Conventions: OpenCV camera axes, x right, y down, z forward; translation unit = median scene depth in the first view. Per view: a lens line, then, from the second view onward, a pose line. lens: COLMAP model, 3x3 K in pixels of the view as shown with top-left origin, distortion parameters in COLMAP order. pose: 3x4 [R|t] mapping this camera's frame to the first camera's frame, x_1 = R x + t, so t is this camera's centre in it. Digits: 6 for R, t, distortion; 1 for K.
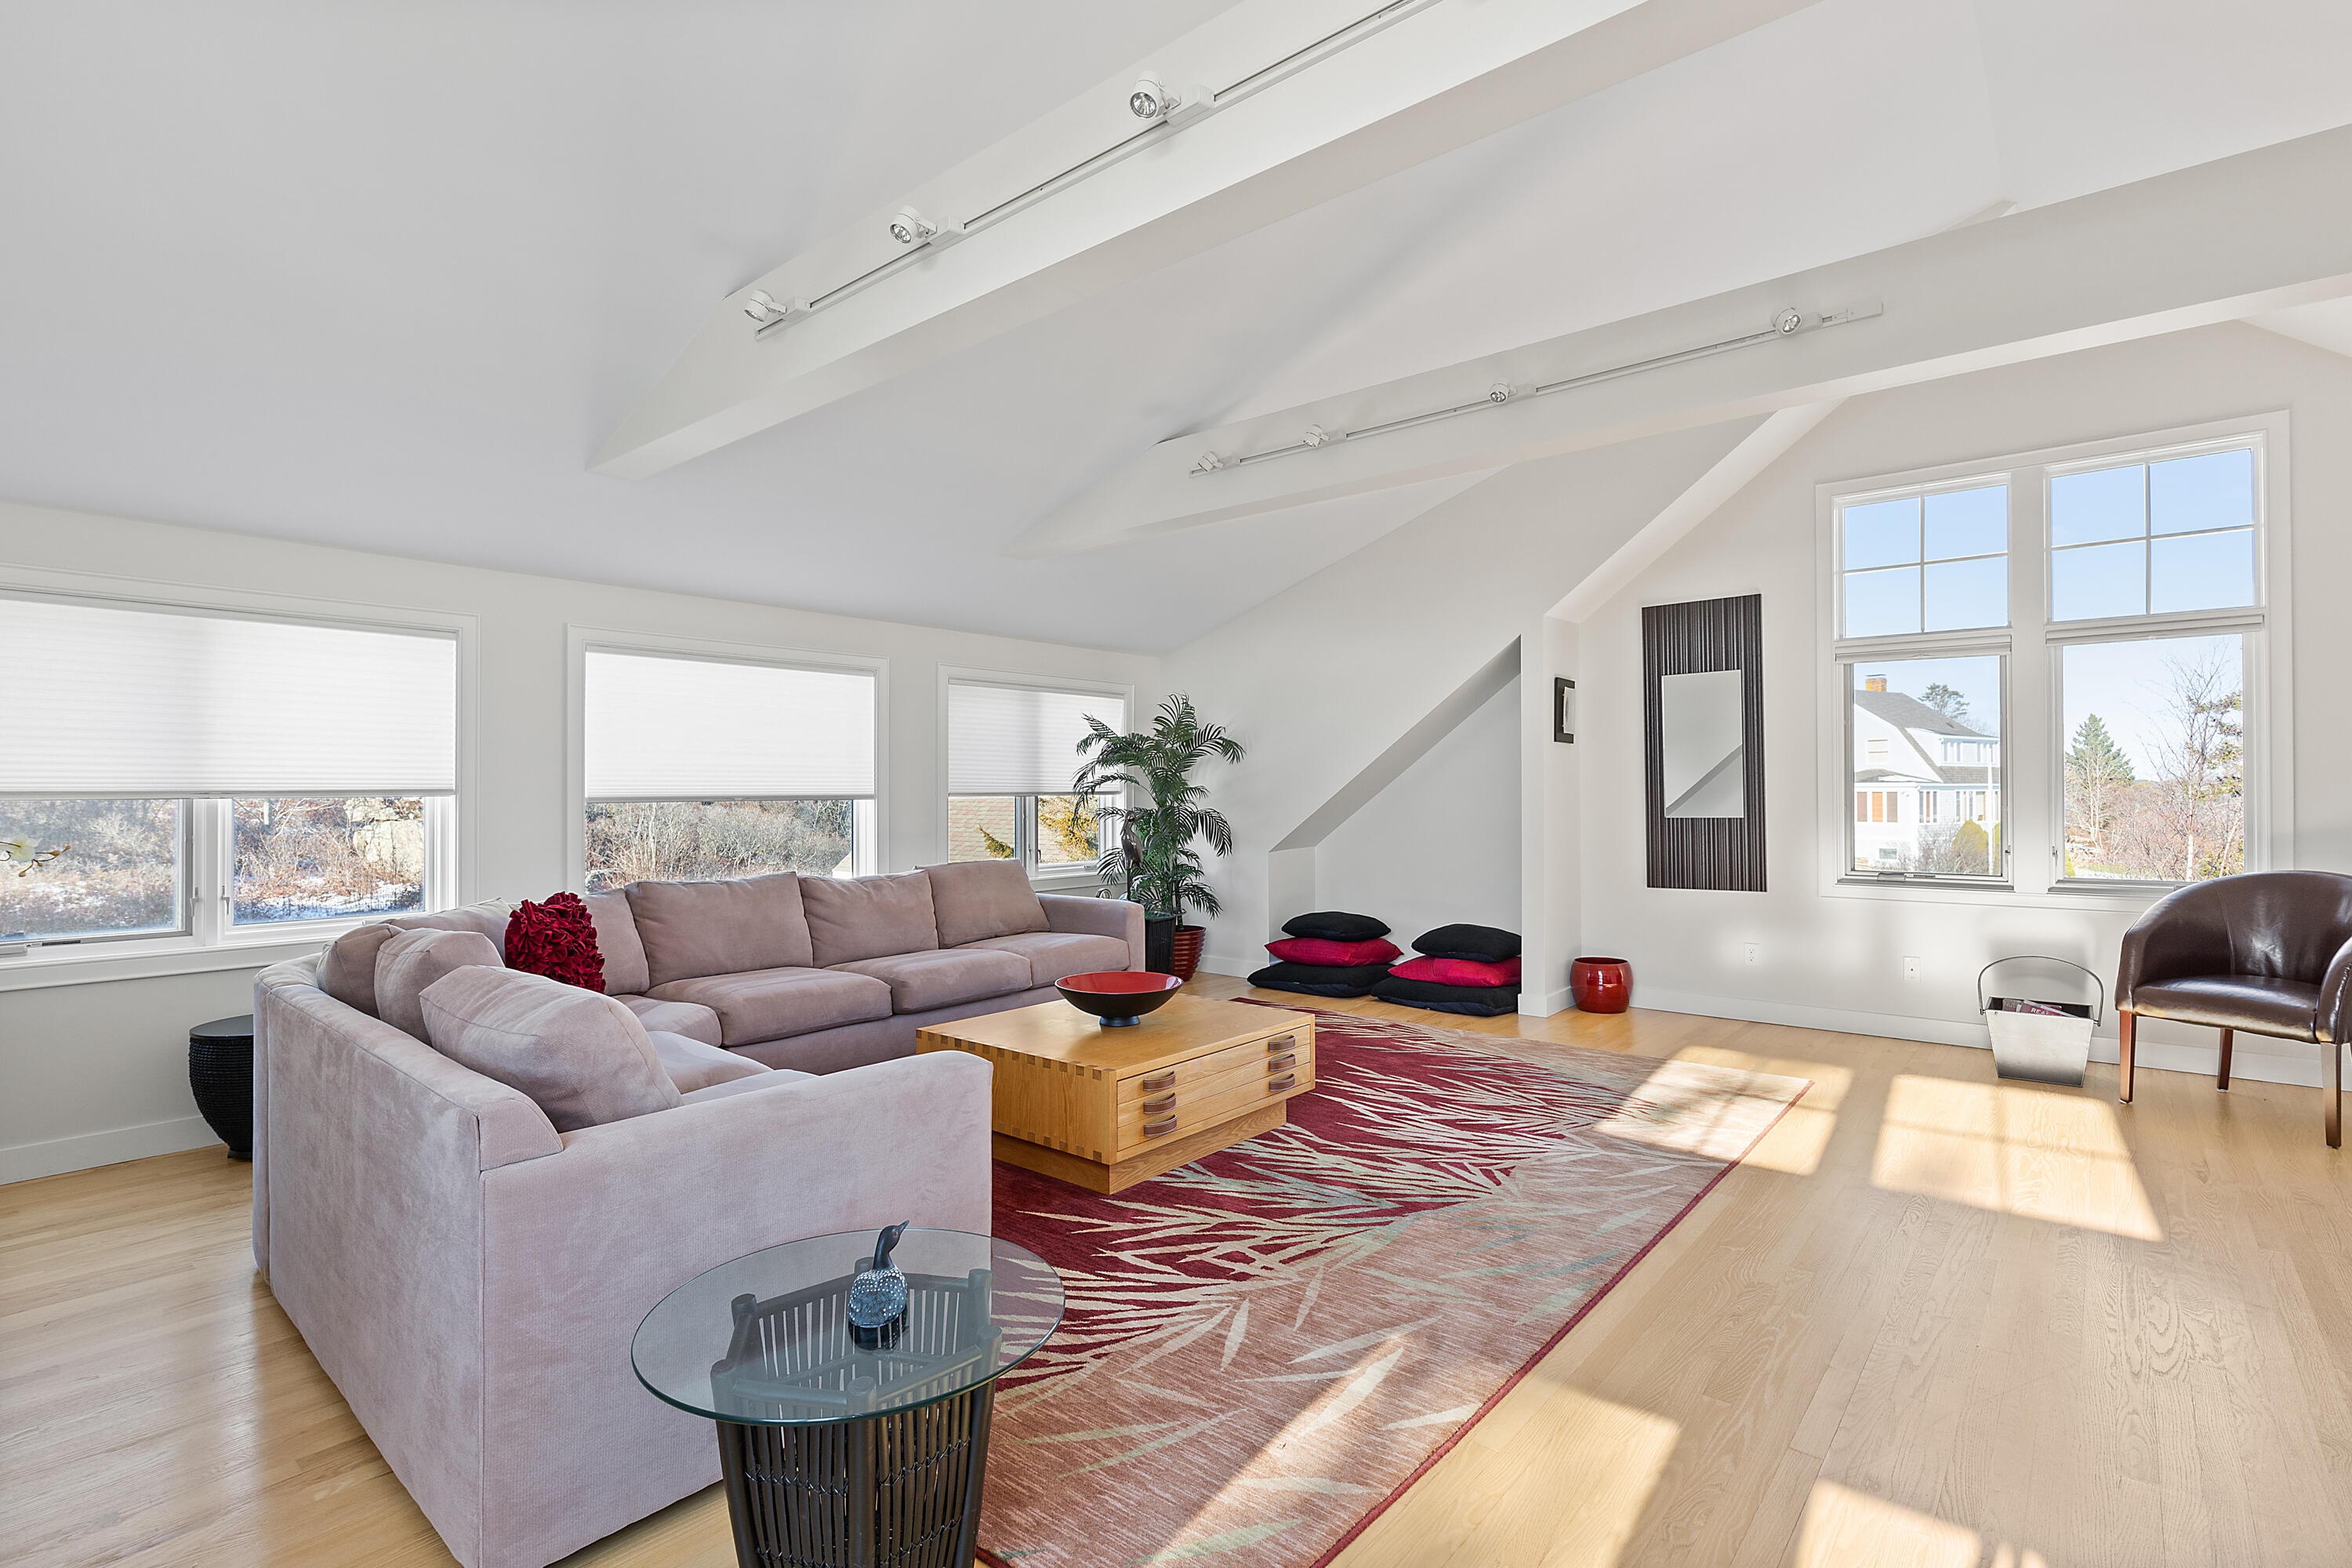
lens RADIAL K [[1138.0, 0, 1176.0], [0, 1138.0, 784.0], [0, 0, 1]] dist [-0.001842, -0.000249]
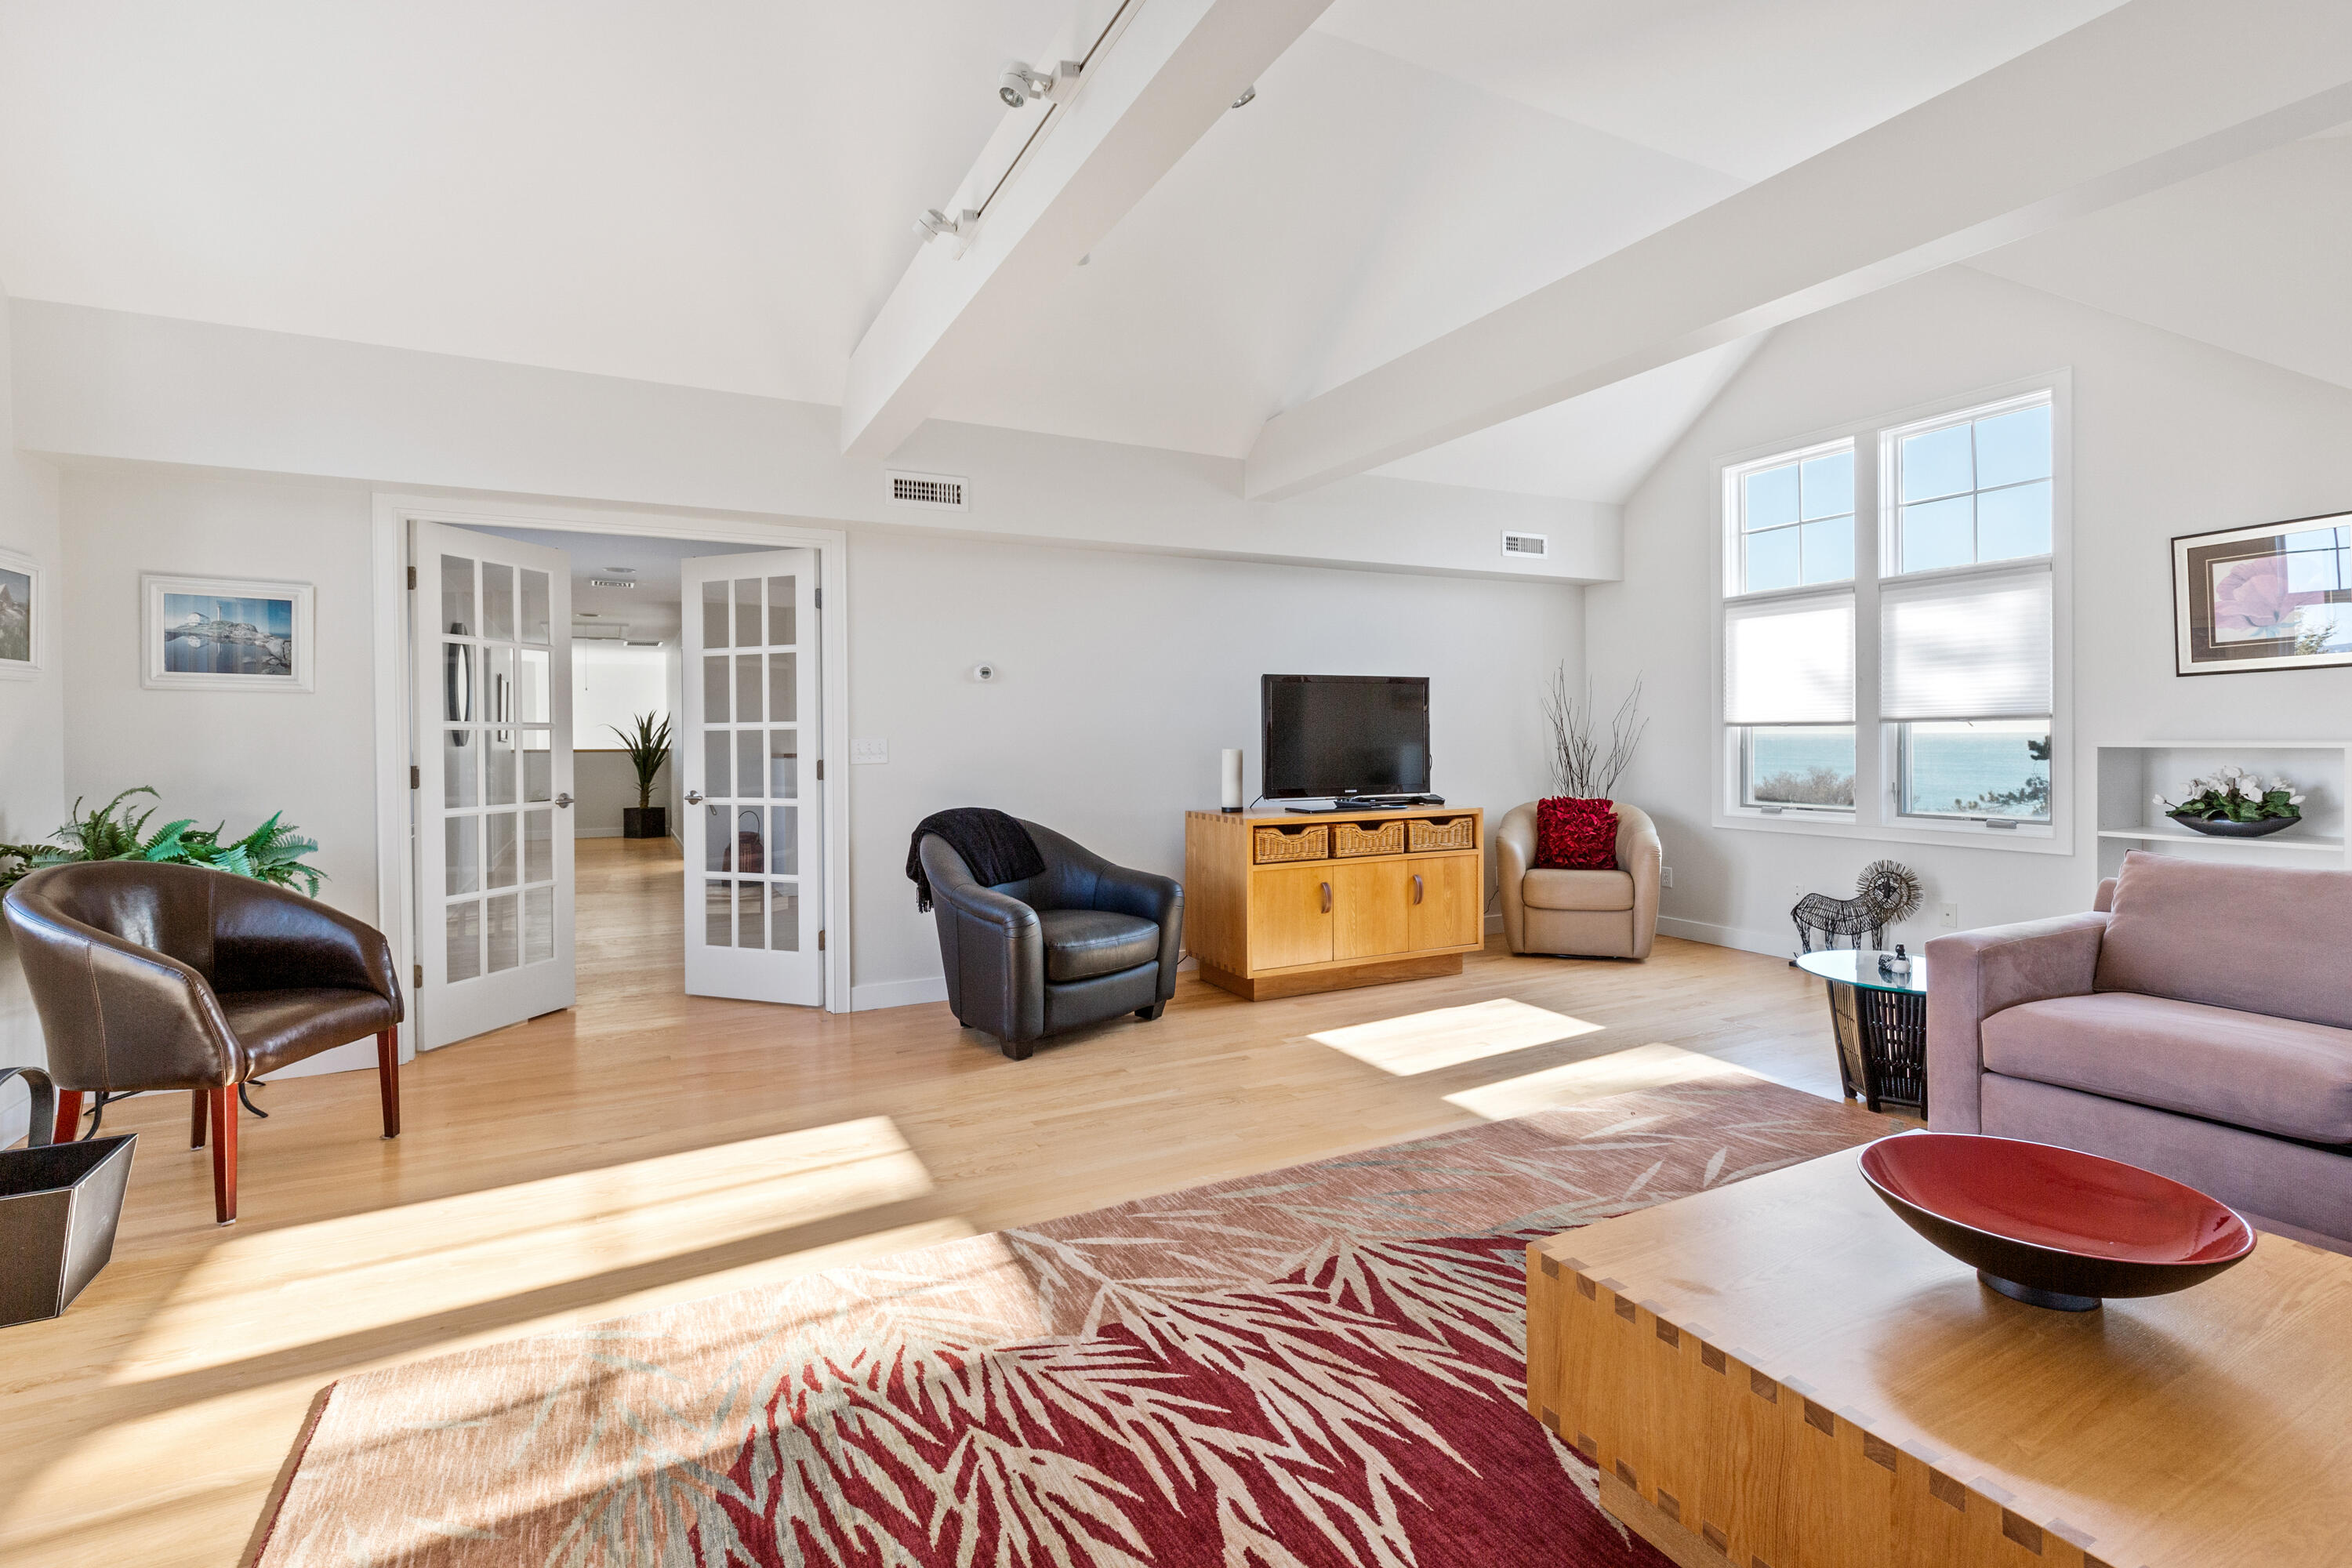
lens RADIAL K [[1076.5, 0, 1173.8], [0, 1076.5, 740.8], [0, 0, 1]] dist [-0.000547, -0.000473]
pose [[-0.919331, 0.009469, 0.393371, 0.091616], [0.010484, 0.999945, 0.000434, 0.006187], [-0.393346, 0.004523, -0.919380, 1.610914]]
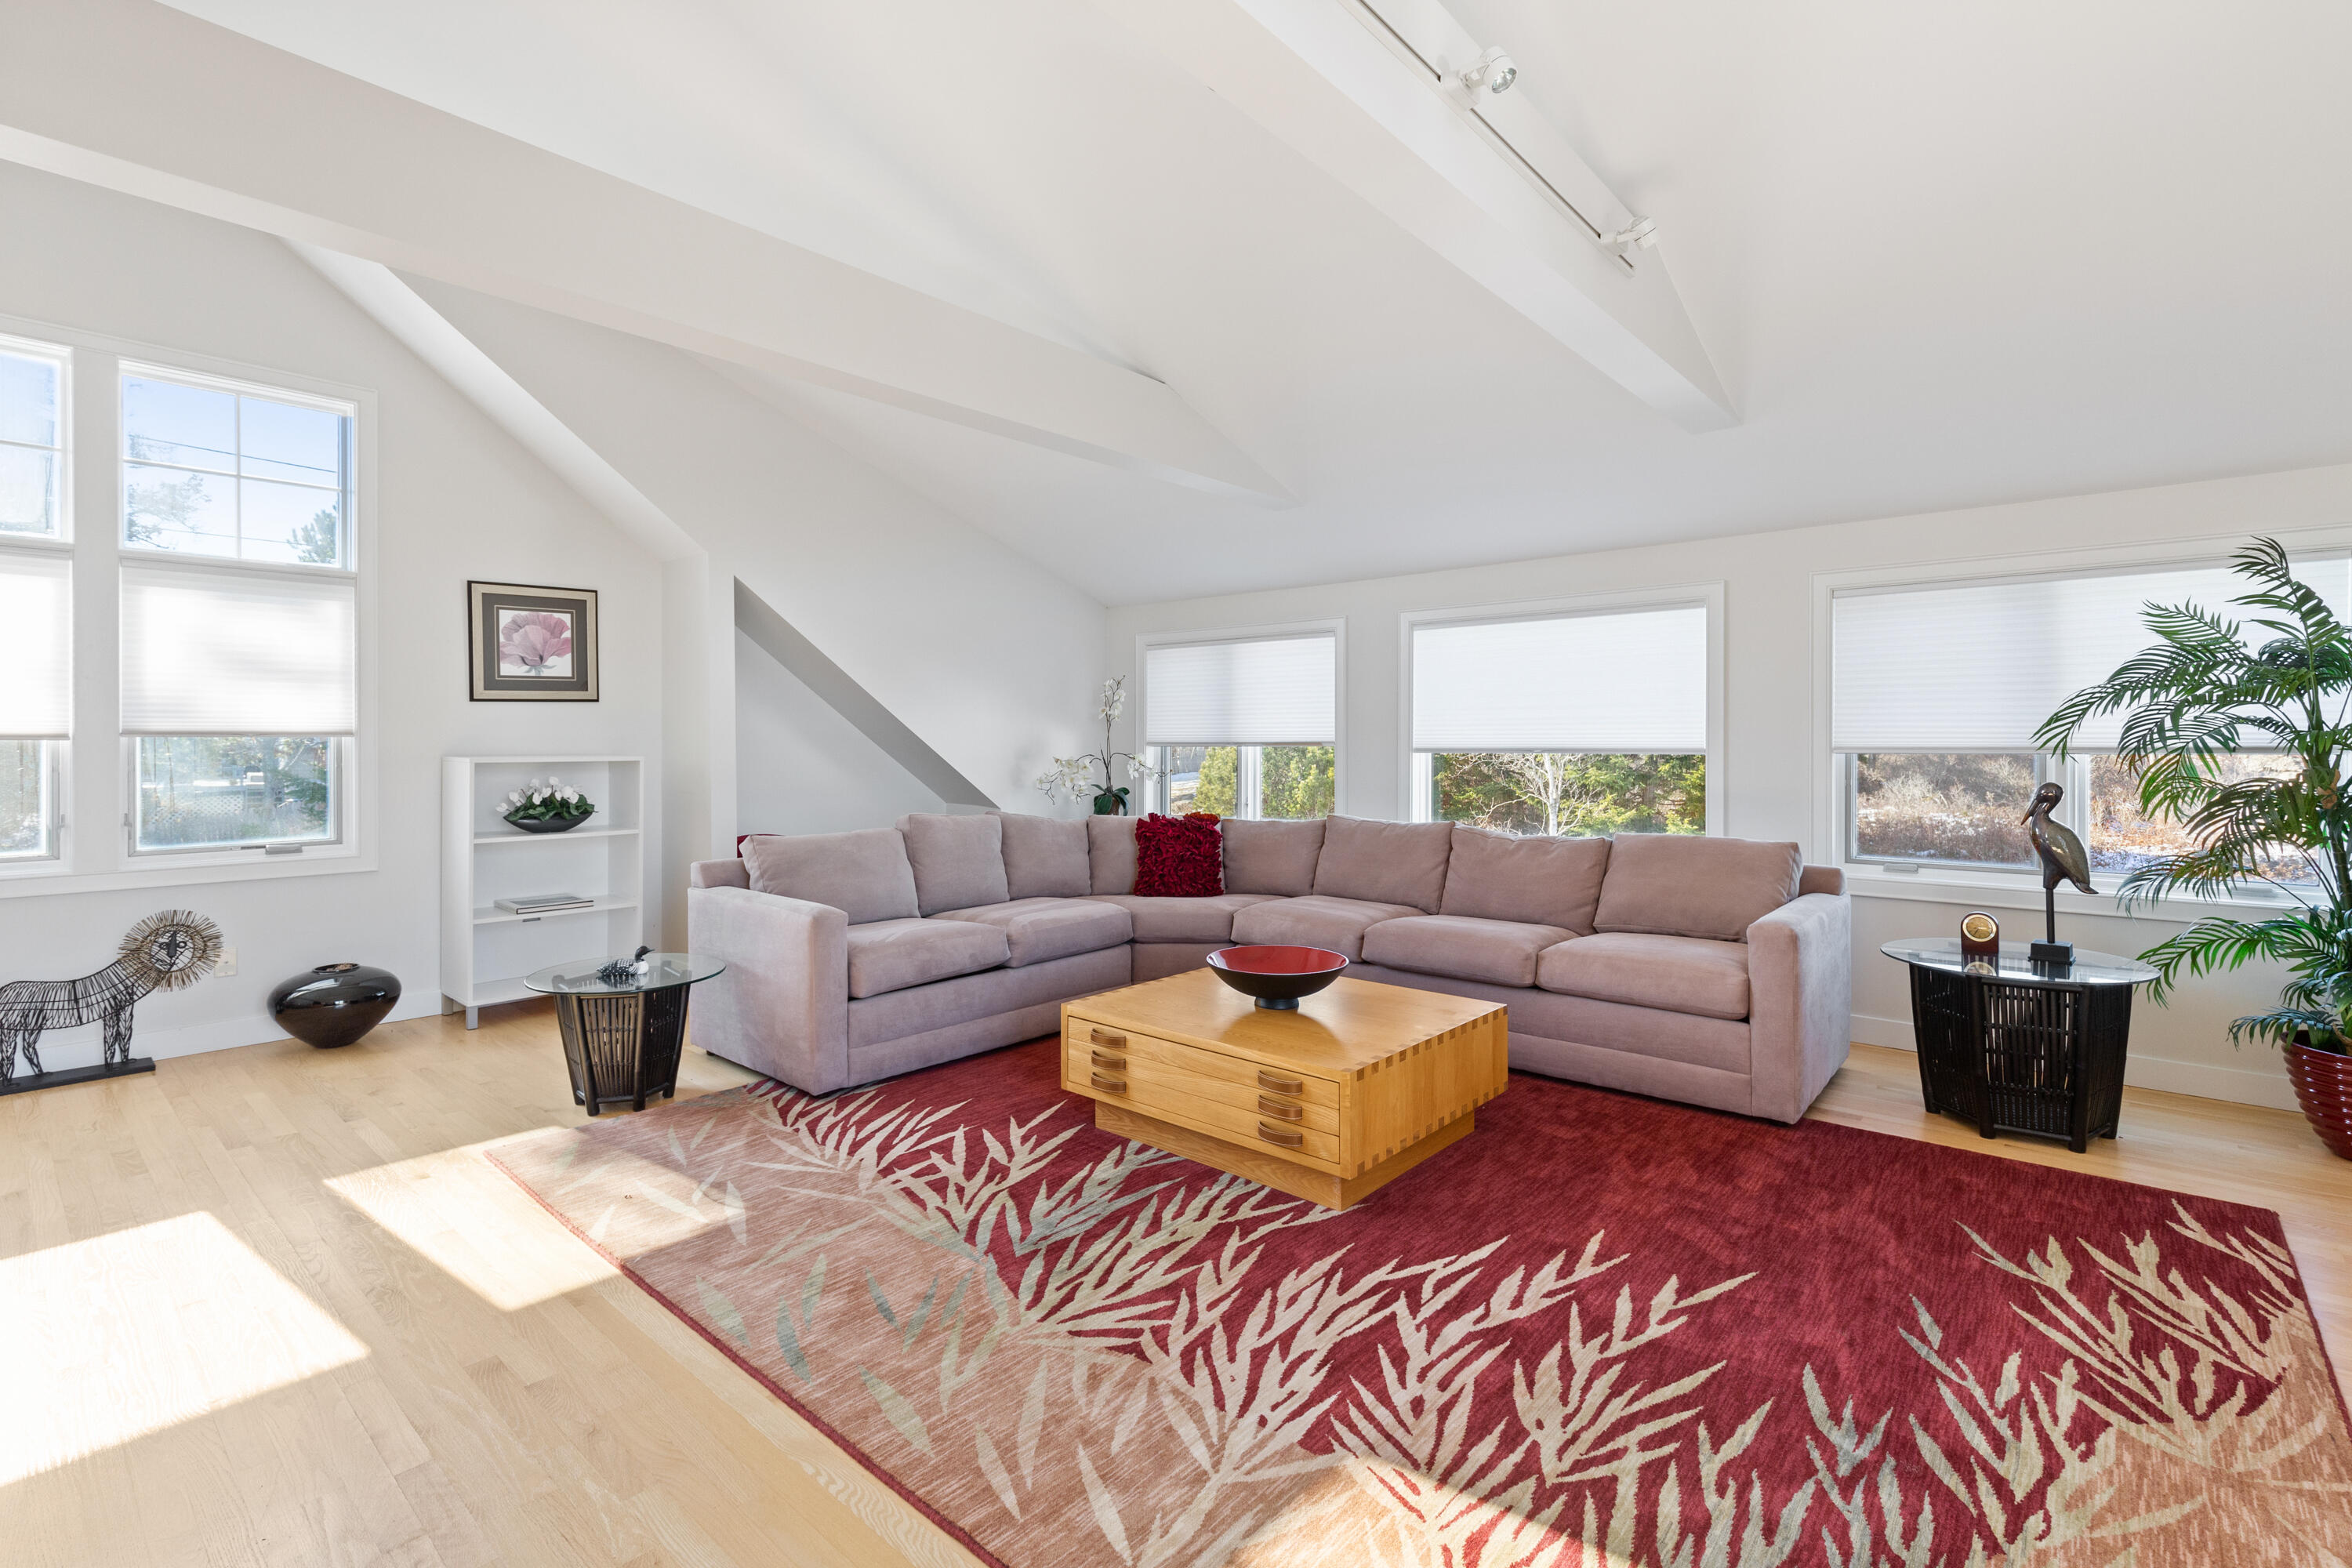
lens RADIAL K [[1076.5, 0, 1173.8], [0, 1076.5, 740.8], [0, 0, 1]] dist [-0.000547, -0.000473]
pose [[-0.033849, 0.004874, -0.999415, 0.874632], [0.004707, 0.999978, 0.004717, -0.004438], [0.999416, -0.004544, -0.033872, 1.027235]]
